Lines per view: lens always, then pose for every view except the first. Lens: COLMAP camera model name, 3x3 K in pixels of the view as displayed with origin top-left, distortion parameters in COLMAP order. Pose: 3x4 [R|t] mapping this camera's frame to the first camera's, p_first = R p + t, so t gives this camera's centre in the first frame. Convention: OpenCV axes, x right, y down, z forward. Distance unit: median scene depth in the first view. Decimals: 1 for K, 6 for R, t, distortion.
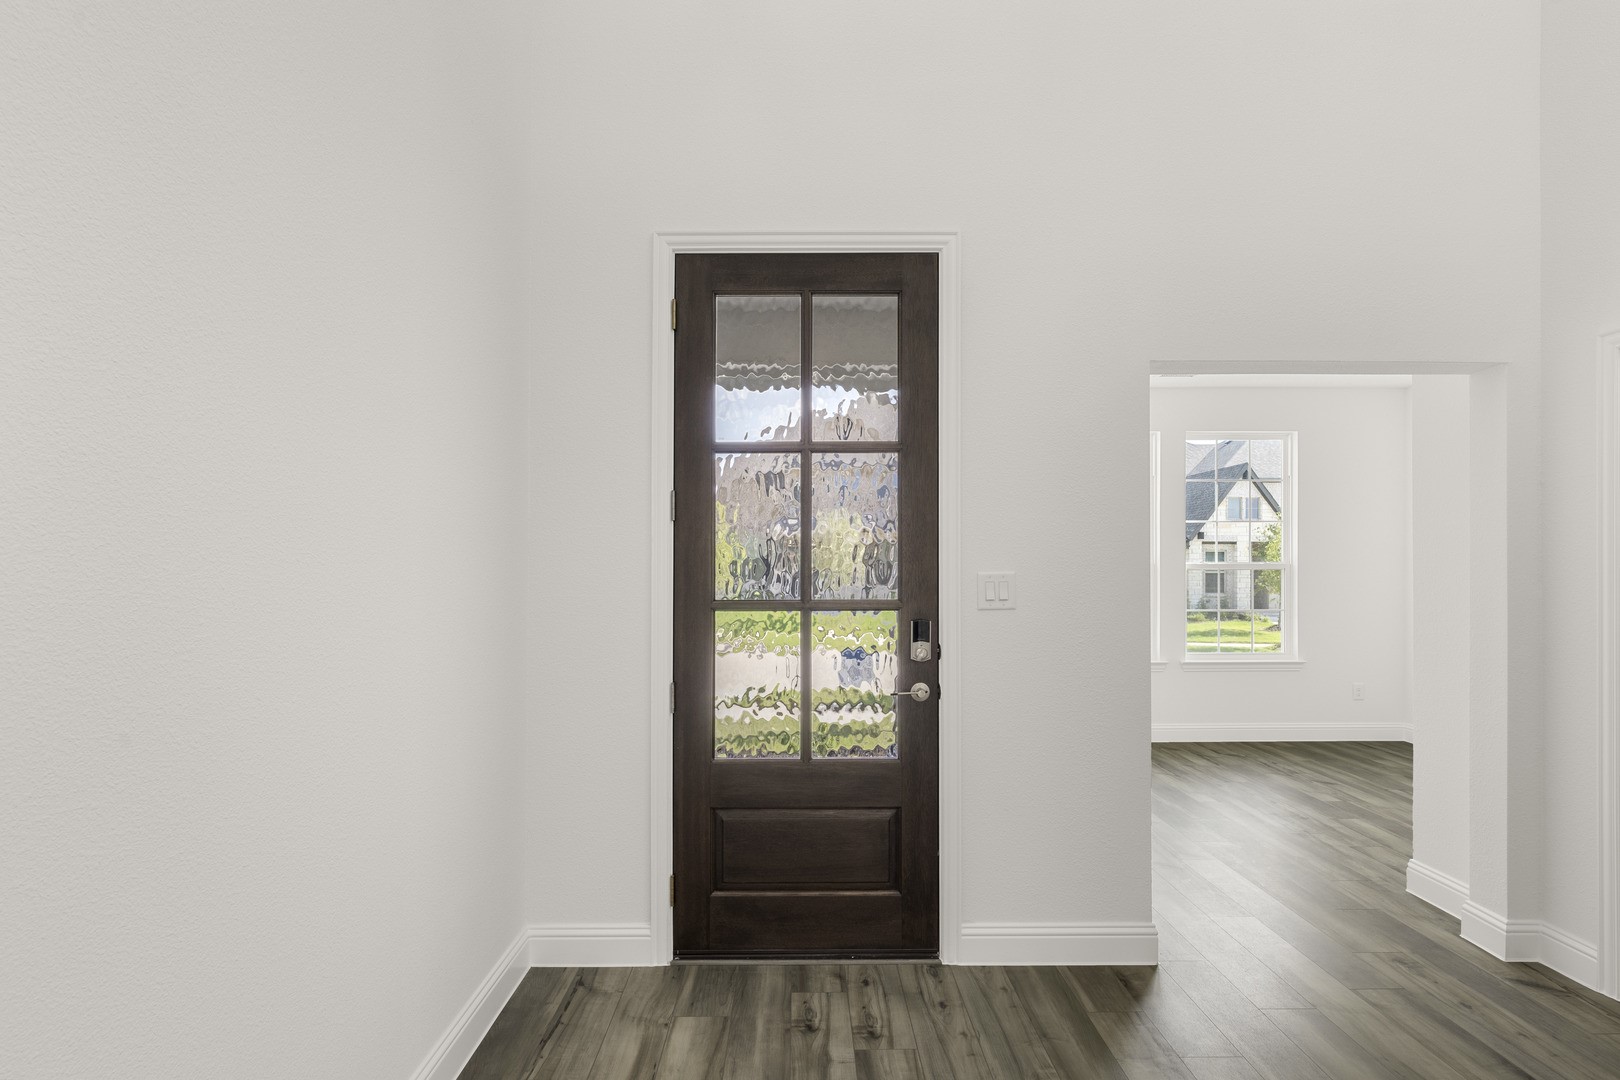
lens RADIAL K [[843.2, 0, 805.8], [0, 843.2, 546.8], [0, 0, 1]] dist [-0.000333, -0.000787]
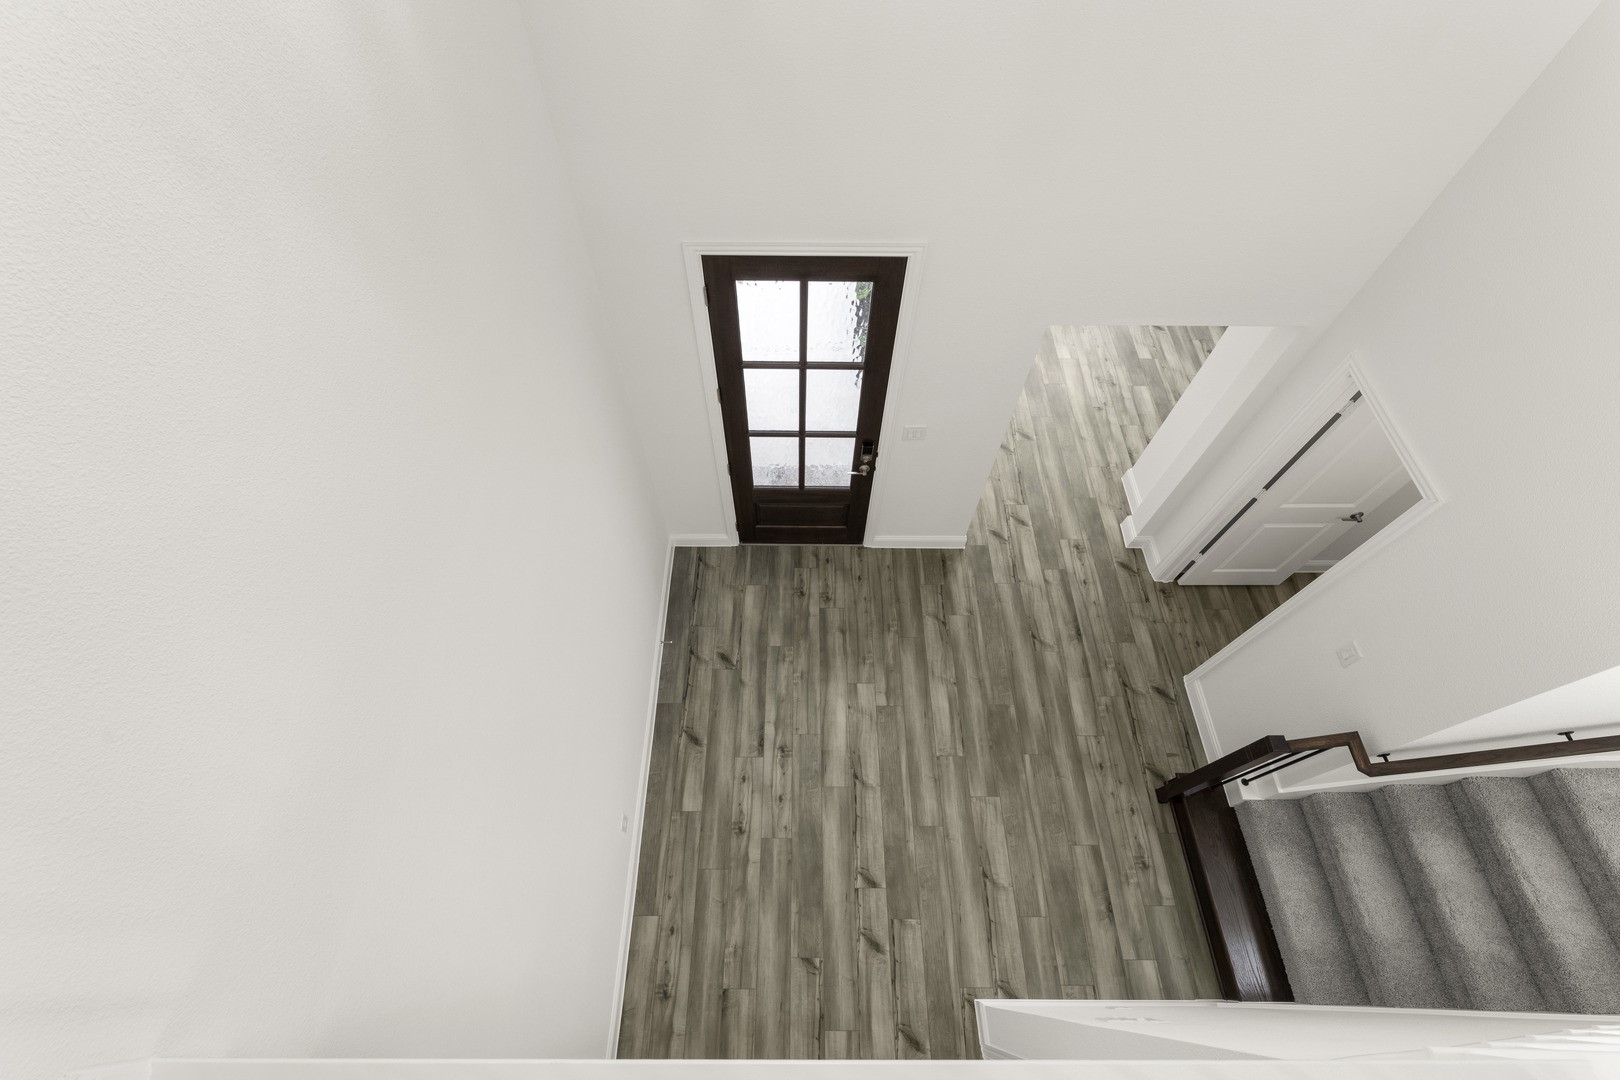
lens RADIAL K [[696.1, 0, 797.5], [0, 696.1, 532.0], [0, 0, 1]] dist [0.002101, 0.000045]
pose [[0.999896, 0.012470, -0.007277, 0.003712], [-0.000379, 0.526512, 0.850168, -1.084508], [0.014434, -0.850077, 0.526461, 0.090798]]
